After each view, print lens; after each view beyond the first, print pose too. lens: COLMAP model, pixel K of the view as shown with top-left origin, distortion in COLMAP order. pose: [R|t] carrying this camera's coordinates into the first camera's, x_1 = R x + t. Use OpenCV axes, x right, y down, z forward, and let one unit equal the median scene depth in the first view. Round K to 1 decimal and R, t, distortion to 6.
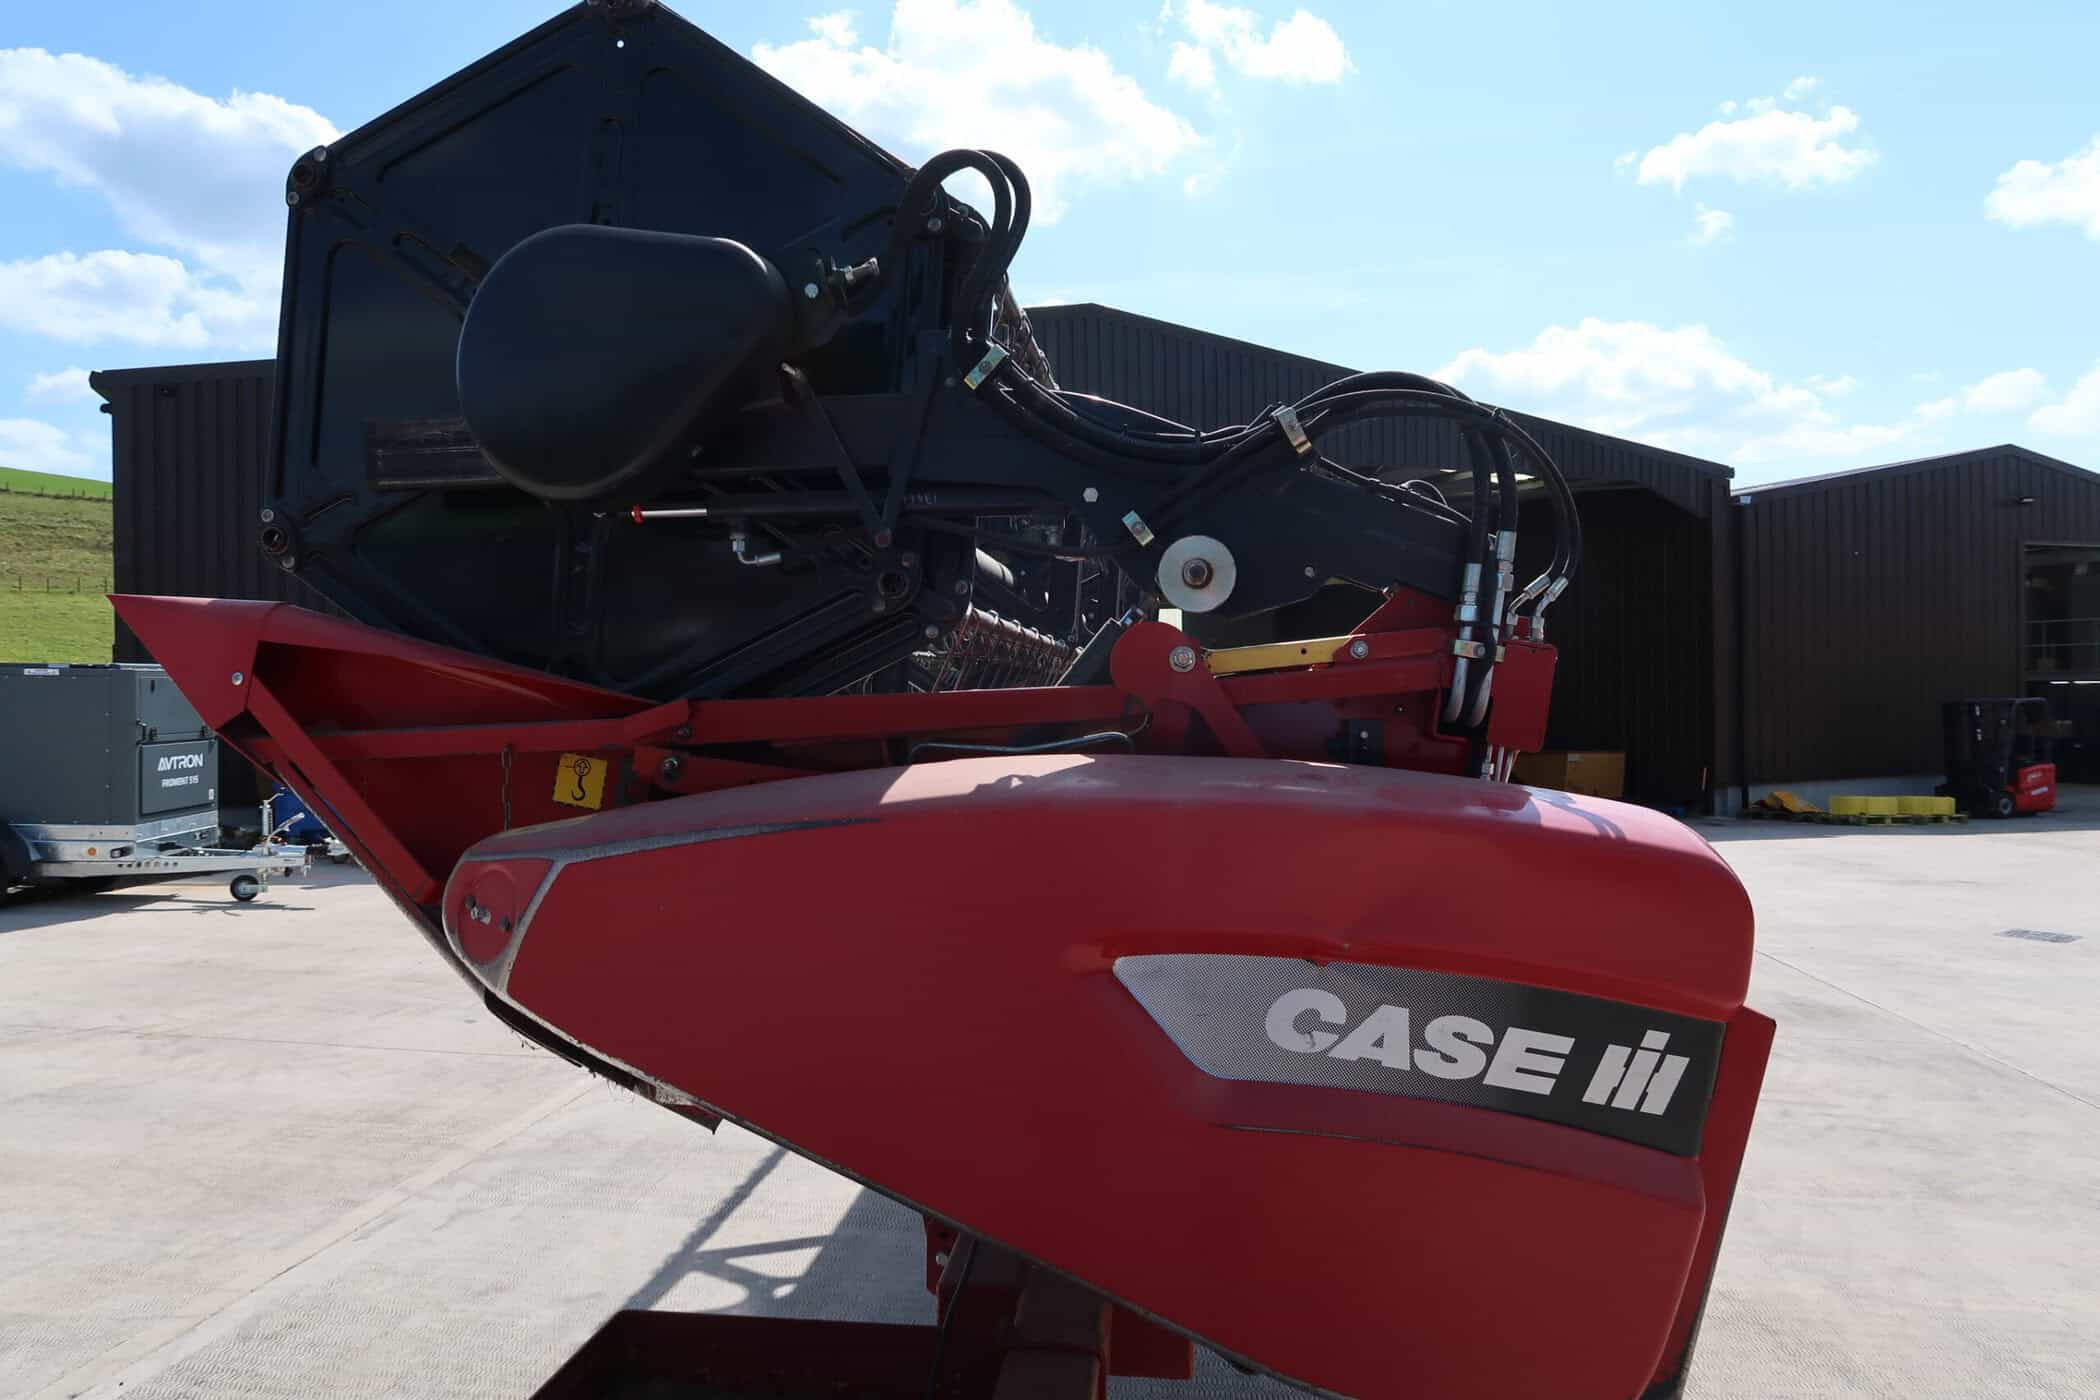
lens RADIAL K [[1460.7, 0, 1042.6], [0, 1460.7, 699.9], [0, 0, 1]] dist [-0.028372, 0.004731]
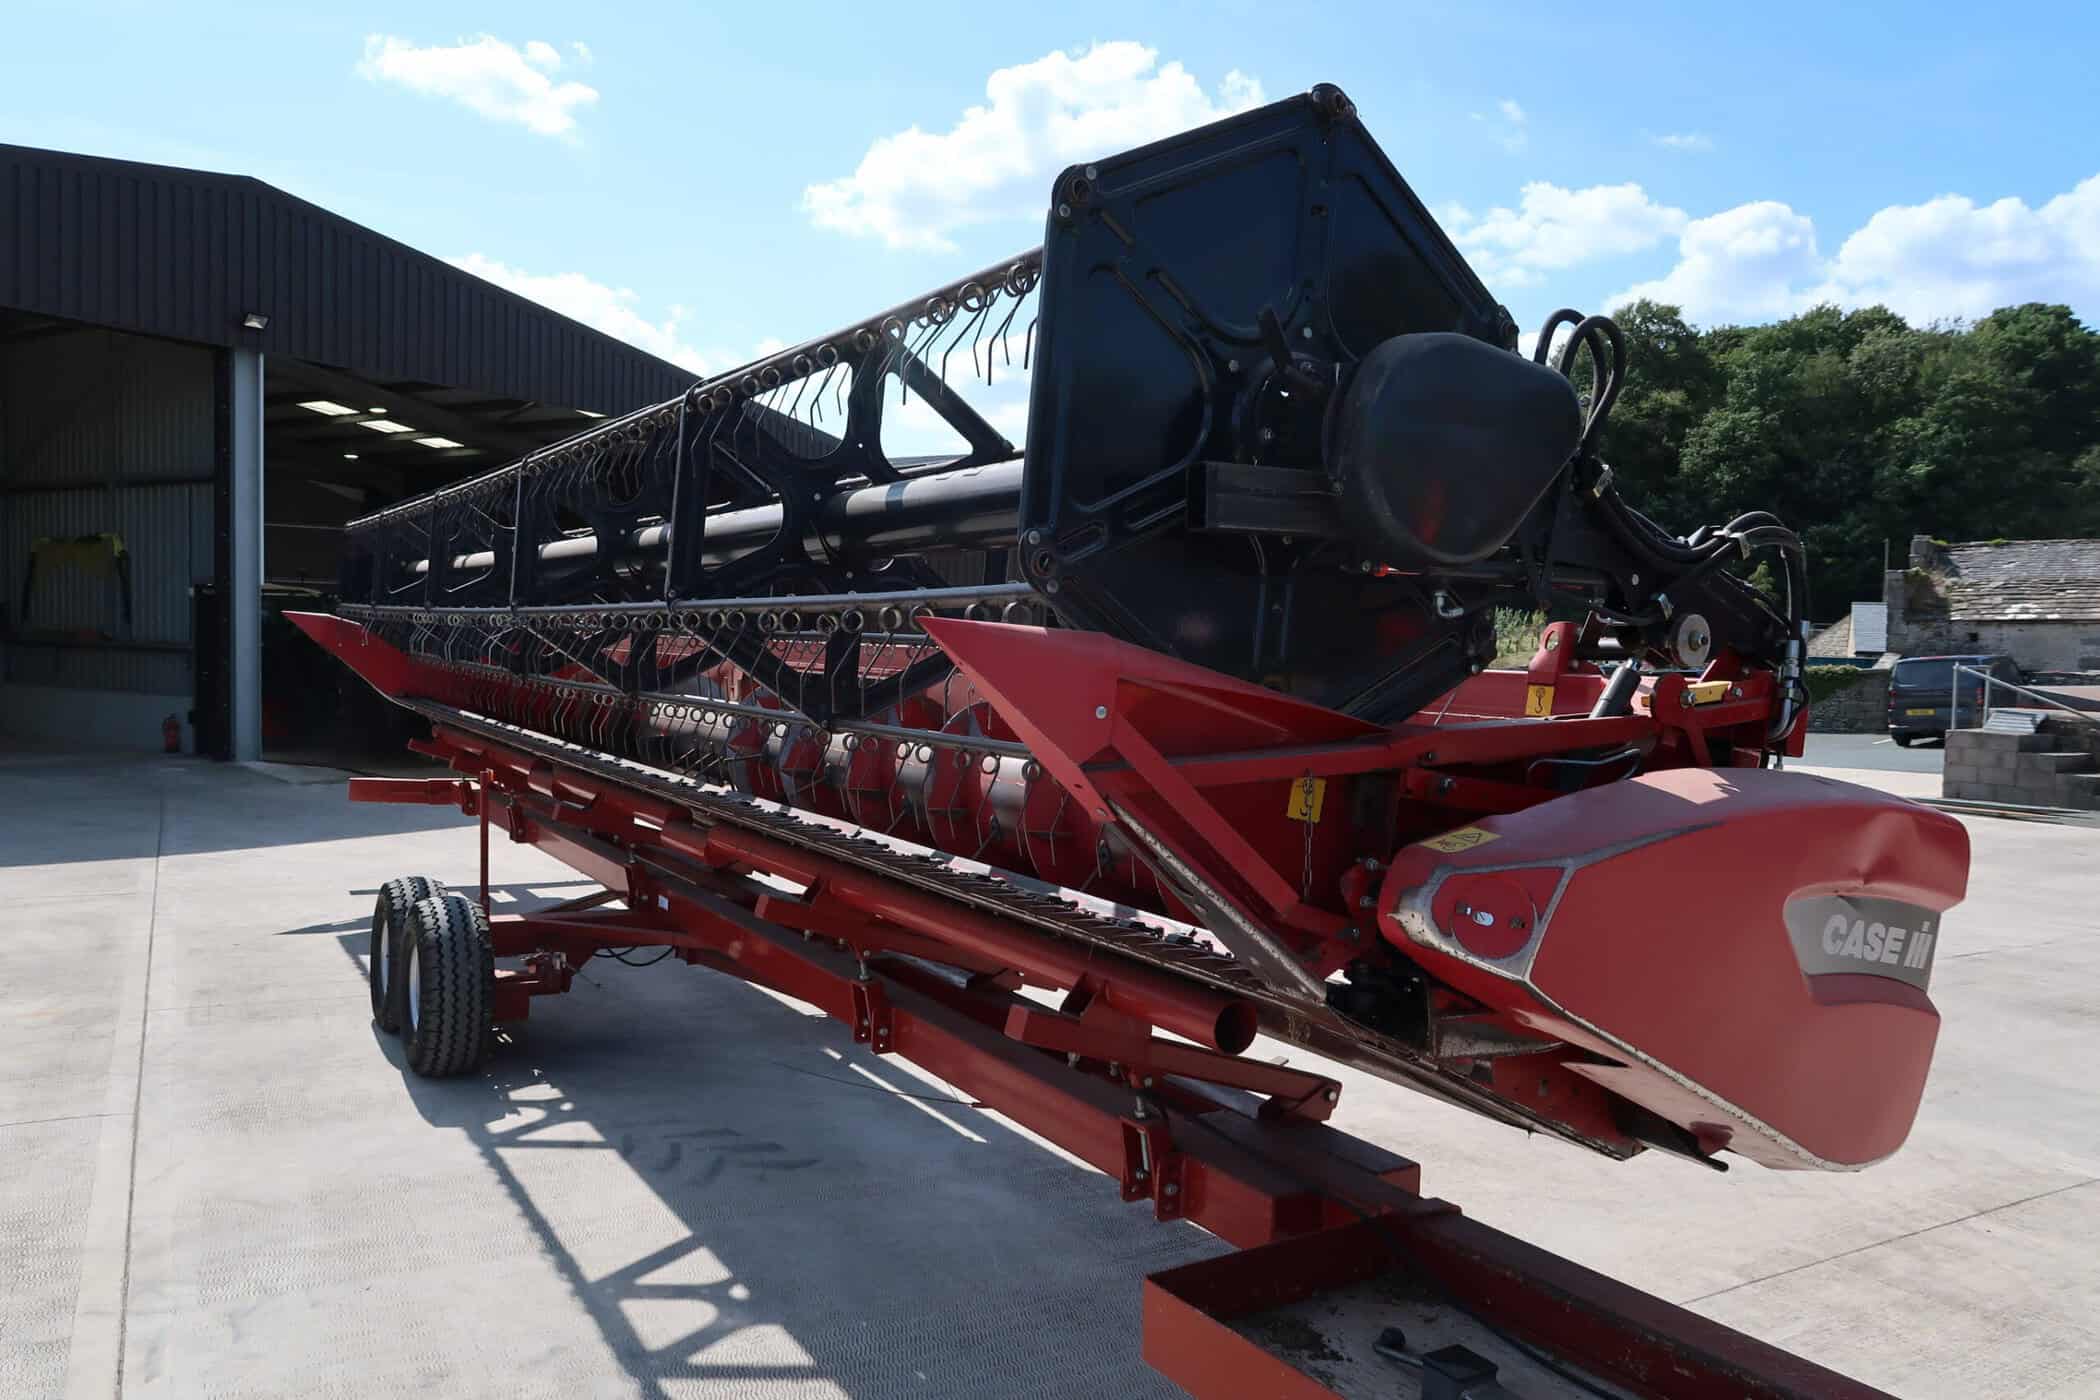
lens RADIAL K [[1460.7, 0, 1042.6], [0, 1460.7, 699.9], [0, 0, 1]] dist [-0.028372, 0.004731]
pose [[0.787636, 0.001364, 0.616139, -1.466169], [-0.023396, 0.999343, 0.027697, -0.059109], [-0.615696, -0.036230, 0.787150, 0.295033]]
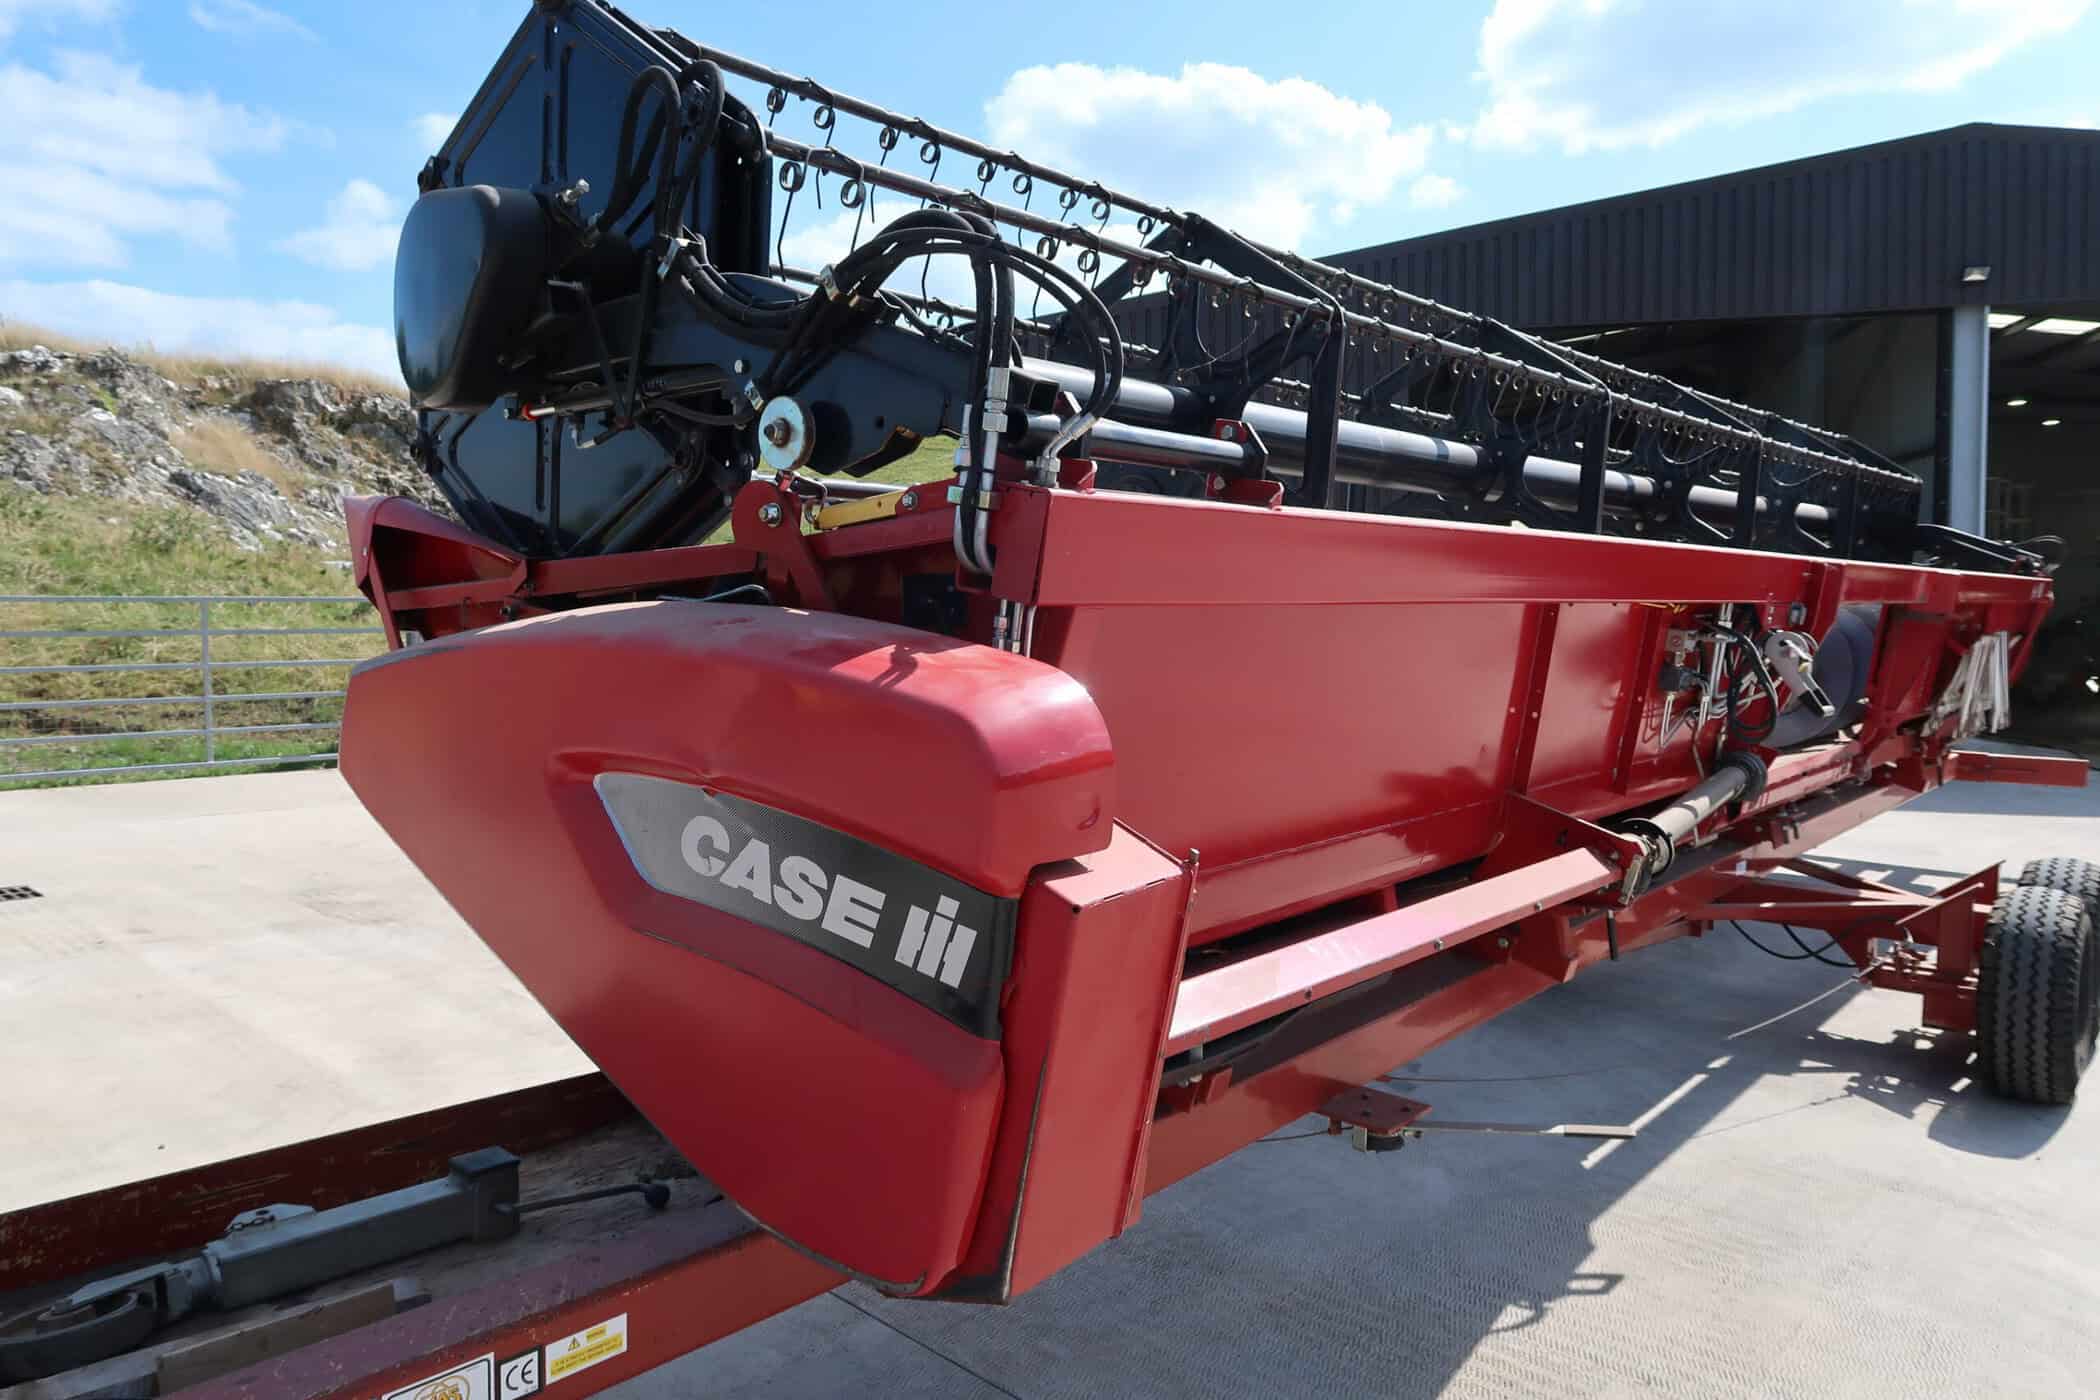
lens RADIAL K [[1460.7, 0, 1042.6], [0, 1460.7, 699.9], [0, 0, 1]] dist [-0.028372, 0.004731]
pose [[0.814292, 0.049330, -0.578356, 1.000244], [-0.017244, 0.997998, 0.060844, 0.043850], [0.580200, -0.039571, 0.813512, 0.277772]]
